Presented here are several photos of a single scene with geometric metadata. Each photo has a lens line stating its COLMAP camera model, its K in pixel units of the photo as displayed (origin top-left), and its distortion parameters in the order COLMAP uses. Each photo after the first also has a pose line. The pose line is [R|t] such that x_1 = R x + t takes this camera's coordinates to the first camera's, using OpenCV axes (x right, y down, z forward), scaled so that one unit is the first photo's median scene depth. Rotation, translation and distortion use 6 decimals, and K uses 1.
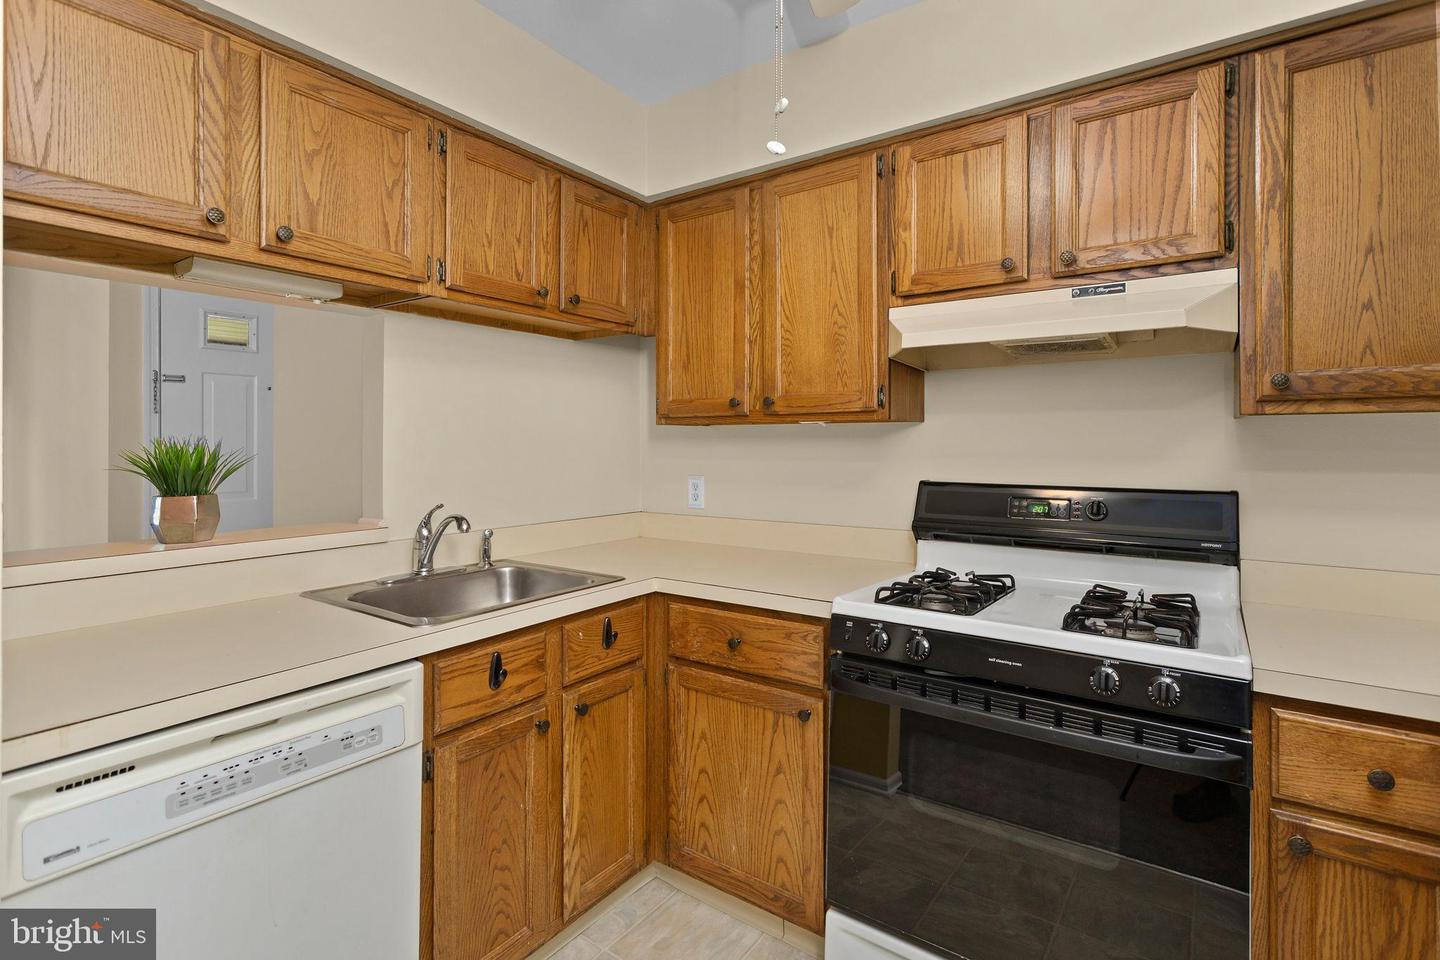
lens RADIAL K [[703.7, 0, 705.2], [0, 703.7, 440.0], [0, 0, 1]] dist [0.005932, -0.000315]
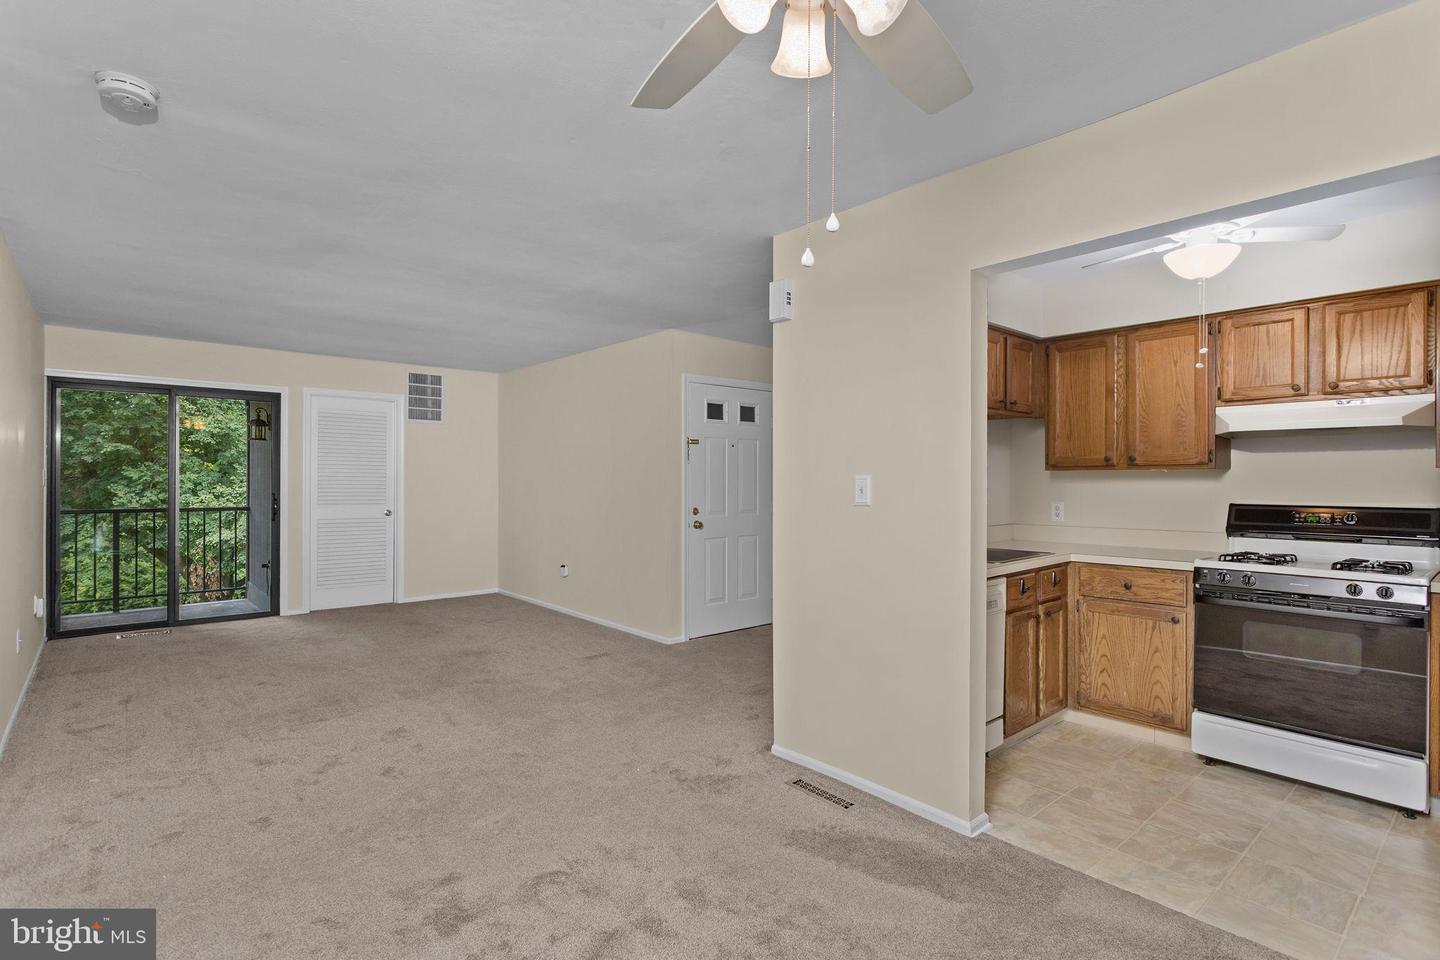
lens RADIAL K [[703.7, 0, 721.4], [0, 703.7, 481.9], [0, 0, 1]] dist [0.005932, -0.000315]
pose [[0.977356, 0.002312, -0.211588, -0.615645], [-0.001664, 0.999993, 0.003242, 0.001736], [0.211594, -0.002817, 0.977354, -1.076383]]
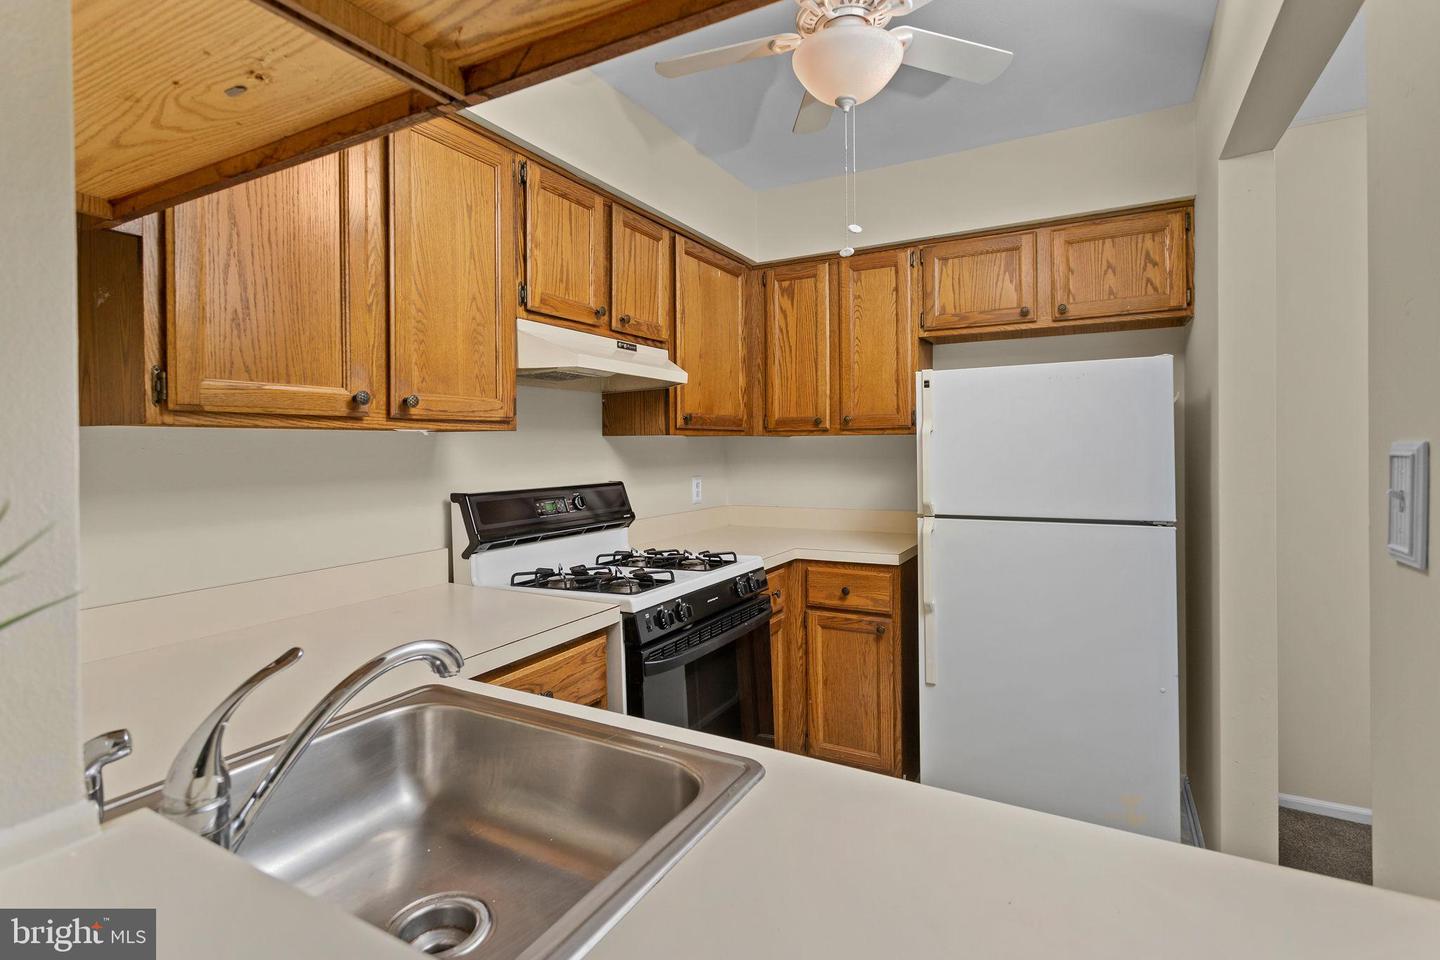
lens RADIAL K [[703.7, 0, 711.4], [0, 703.7, 455.7], [0, 0, 1]] dist [0.005932, -0.000315]
pose [[-0.127860, -0.009511, 0.991747, -0.776073], [0.009225, 0.999899, 0.010778, -0.002501], [-0.991749, 0.010527, -0.127760, 0.885103]]
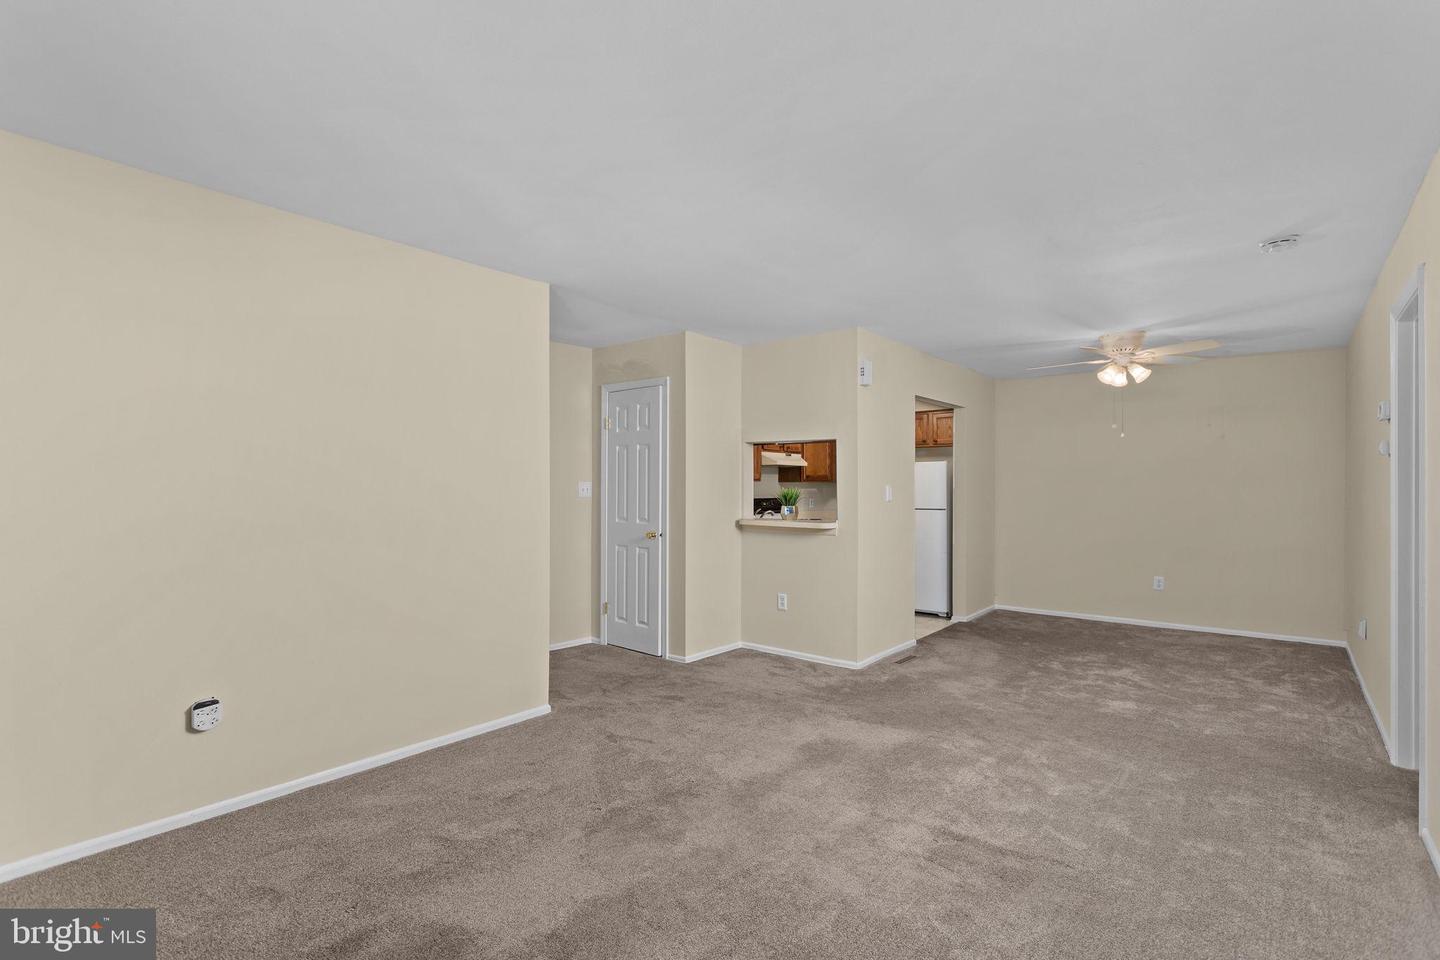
lens RADIAL K [[703.7, 0, 723.0], [0, 703.7, 484.0], [0, 0, 1]] dist [0.005932, -0.000315]
pose [[0.028987, 0.004201, 0.999571, -3.586986], [0.003243, 0.999986, -0.004297, -0.003688], [-0.999575, 0.003366, 0.028973, 1.133481]]
